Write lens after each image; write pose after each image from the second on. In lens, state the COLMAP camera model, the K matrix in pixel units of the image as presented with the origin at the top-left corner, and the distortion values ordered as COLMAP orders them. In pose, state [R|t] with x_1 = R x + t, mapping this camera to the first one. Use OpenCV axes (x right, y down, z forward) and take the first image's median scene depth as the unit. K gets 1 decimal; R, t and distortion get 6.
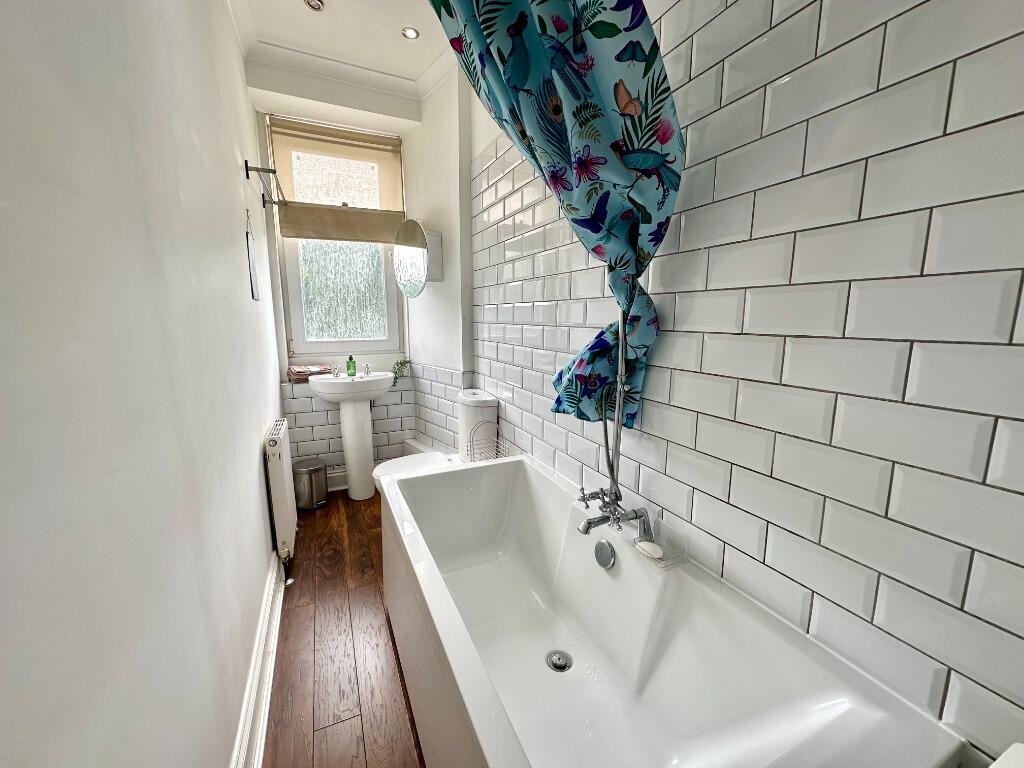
lens RADIAL K [[408.3, 0, 511.2], [0, 408.3, 382.6], [0, 0, 1]] dist [-0.002153, 0.000125]
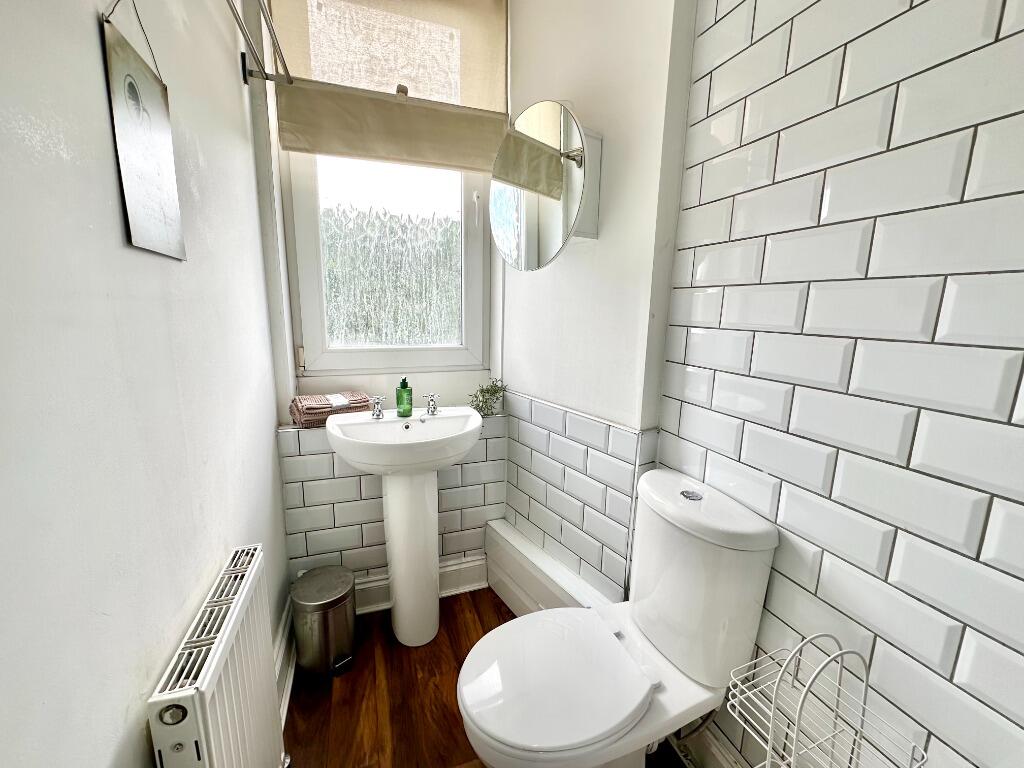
lens RADIAL K [[408.3, 0, 511.3], [0, 408.3, 384.6], [0, 0, 1]] dist [-0.002153, 0.000125]
pose [[0.995886, 0.036302, -0.083025, -0.211103], [-0.034457, 0.999129, 0.023548, -0.078162], [0.083808, -0.020591, 0.996269, 0.483752]]
